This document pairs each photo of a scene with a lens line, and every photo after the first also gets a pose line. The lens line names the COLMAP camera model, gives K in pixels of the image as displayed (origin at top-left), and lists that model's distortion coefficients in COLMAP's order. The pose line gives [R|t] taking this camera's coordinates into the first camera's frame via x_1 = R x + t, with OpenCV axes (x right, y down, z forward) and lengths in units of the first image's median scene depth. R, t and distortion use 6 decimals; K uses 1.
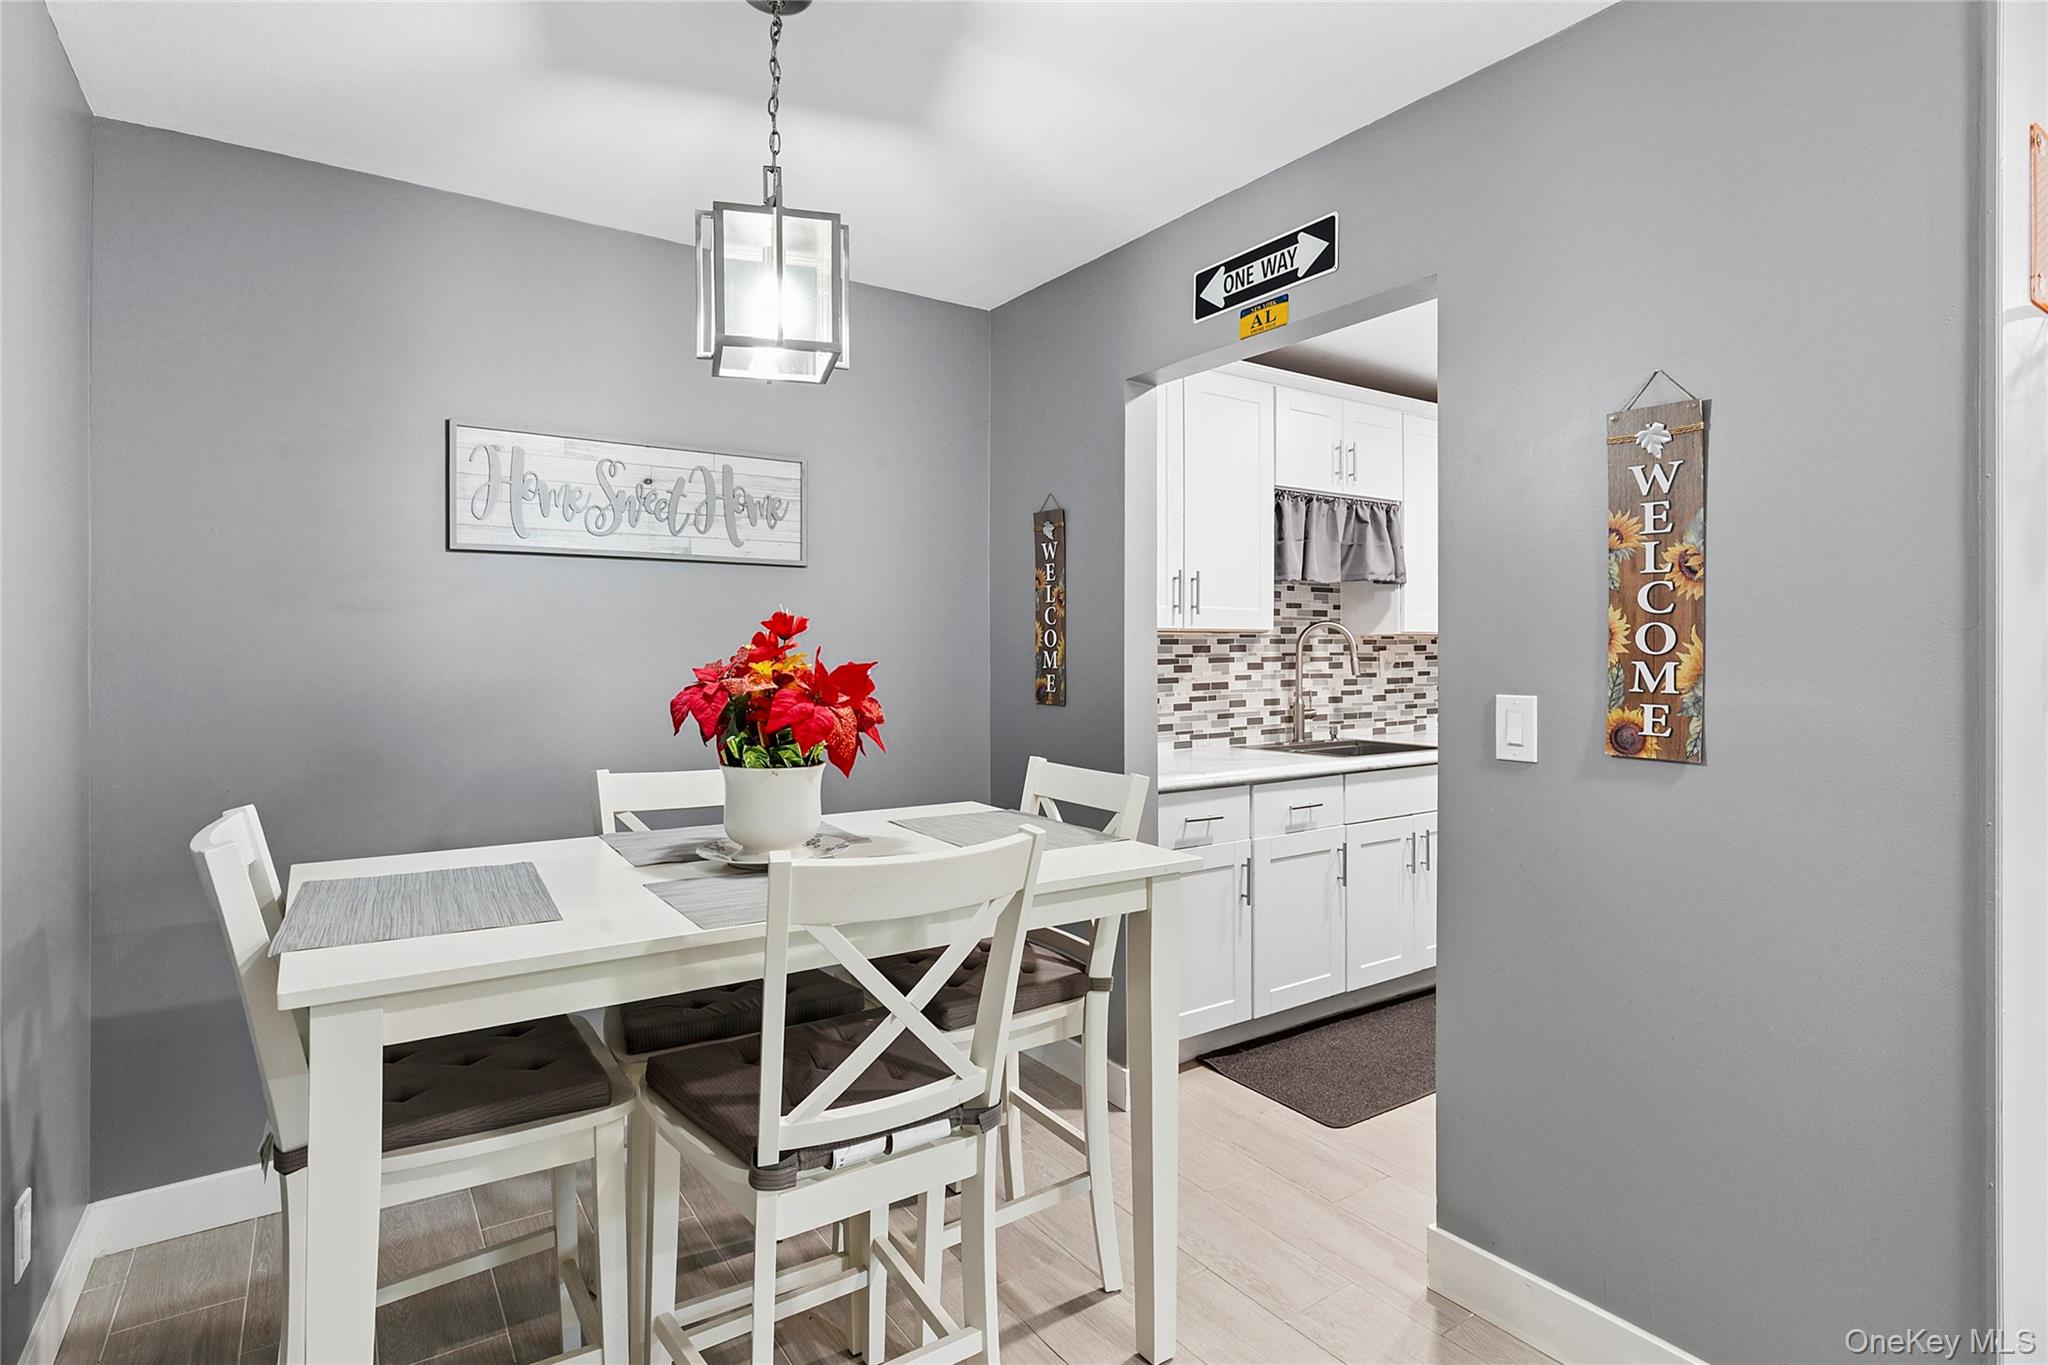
lens RADIAL K [[1025.2, 0, 1028.1], [0, 1025.2, 645.6], [0, 0, 1]] dist [-0.004721, -0.000231]
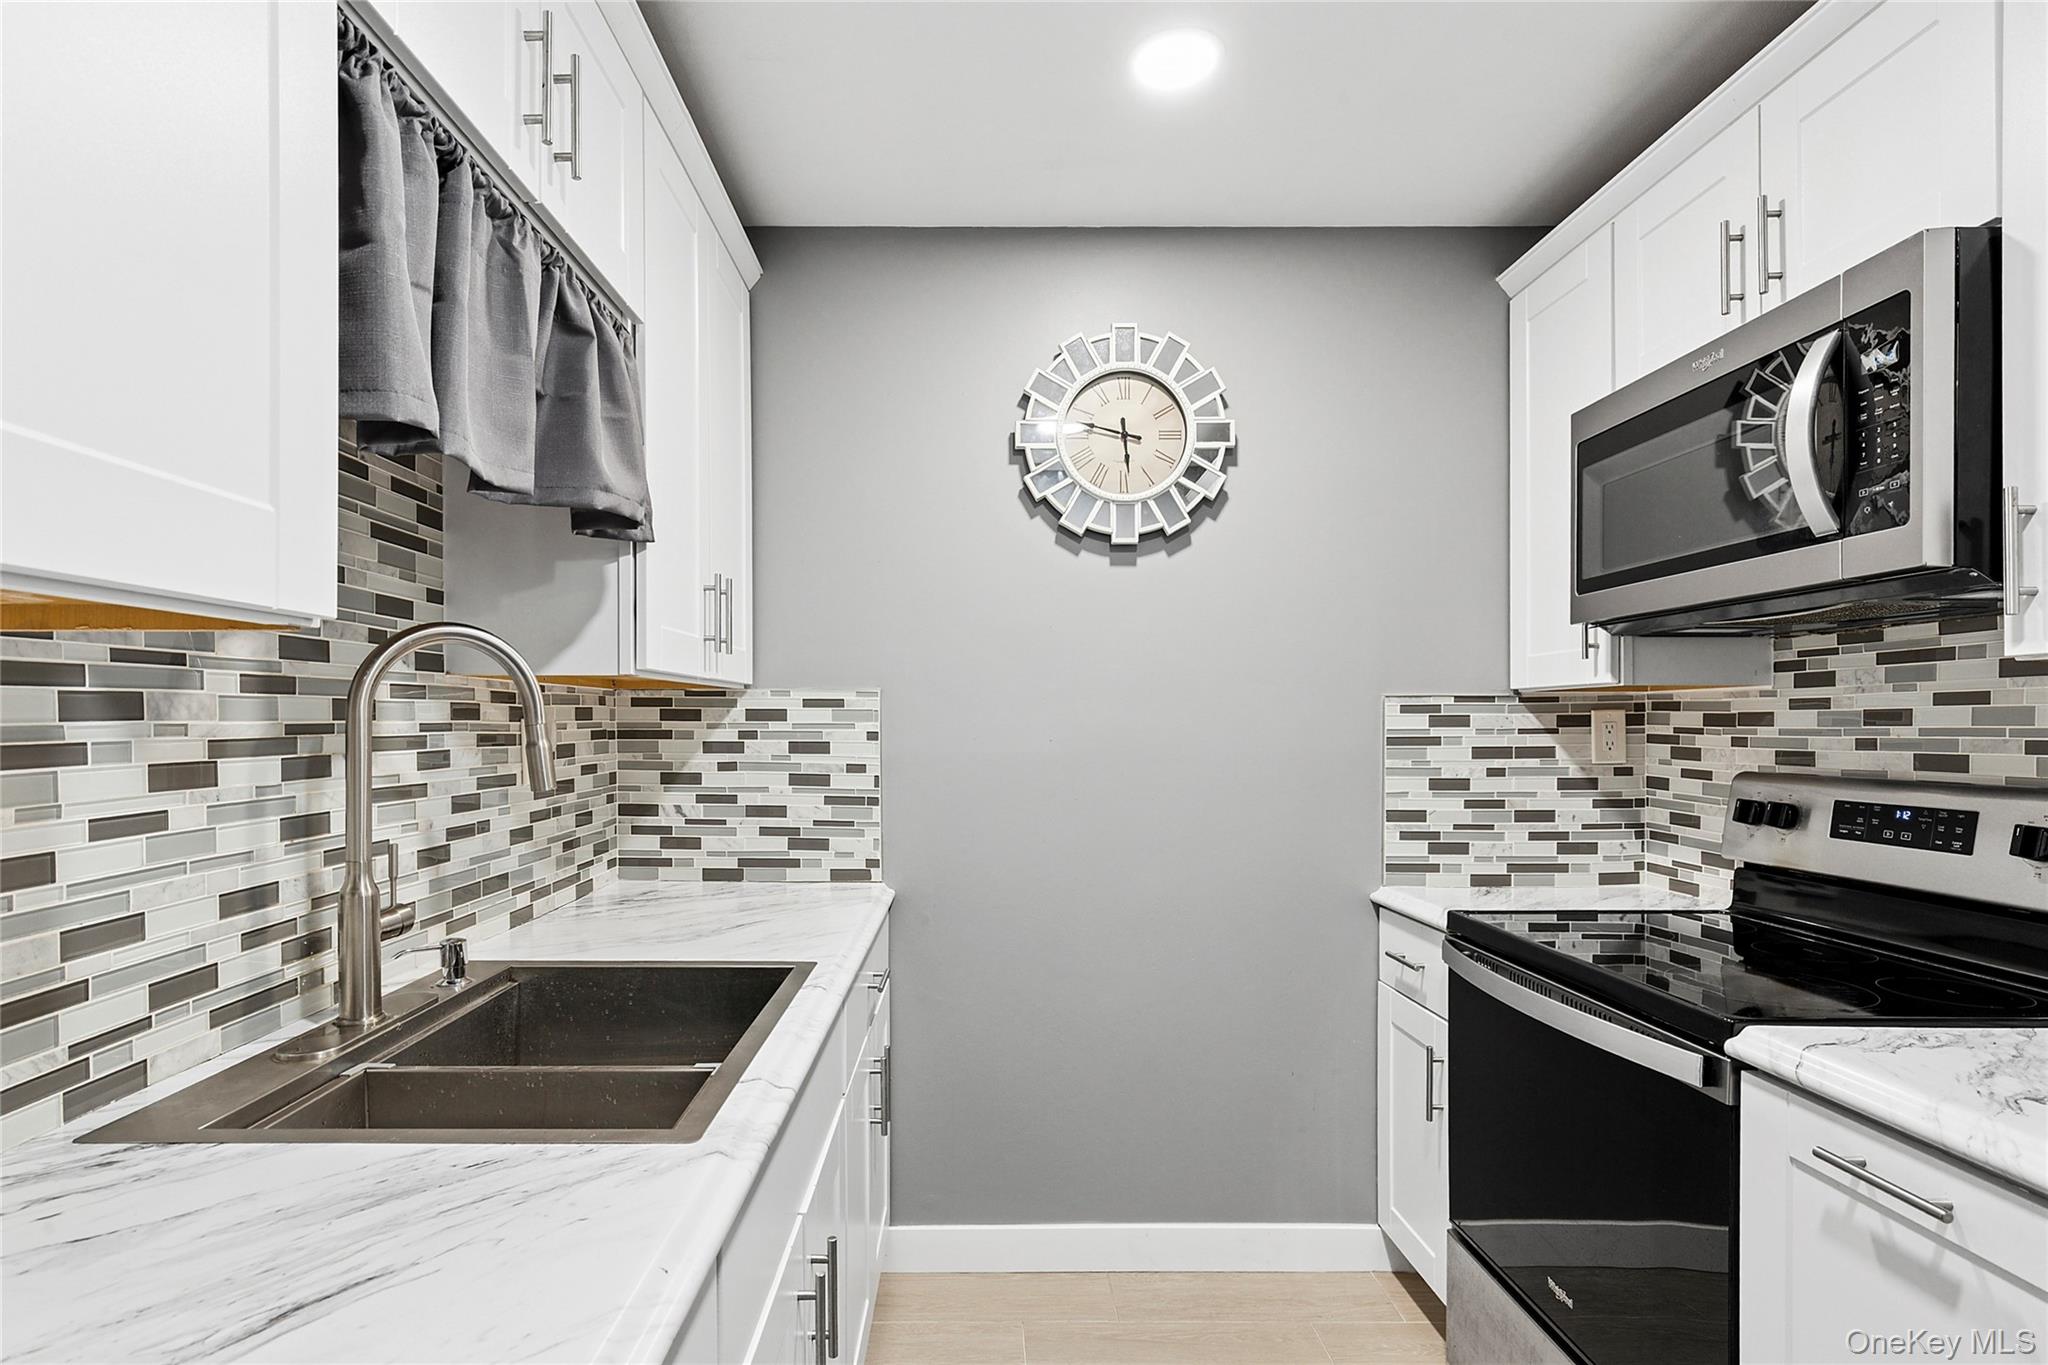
lens RADIAL K [[1025.2, 0, 972.6], [0, 1025.2, 734.1], [0, 0, 1]] dist [-0.004721, -0.000231]
pose [[0.569887, -0.008002, 0.821684, 0.121785], [-0.006306, 0.999881, 0.014111, 0.004598], [-0.821699, -0.013223, 0.569768, 0.683617]]
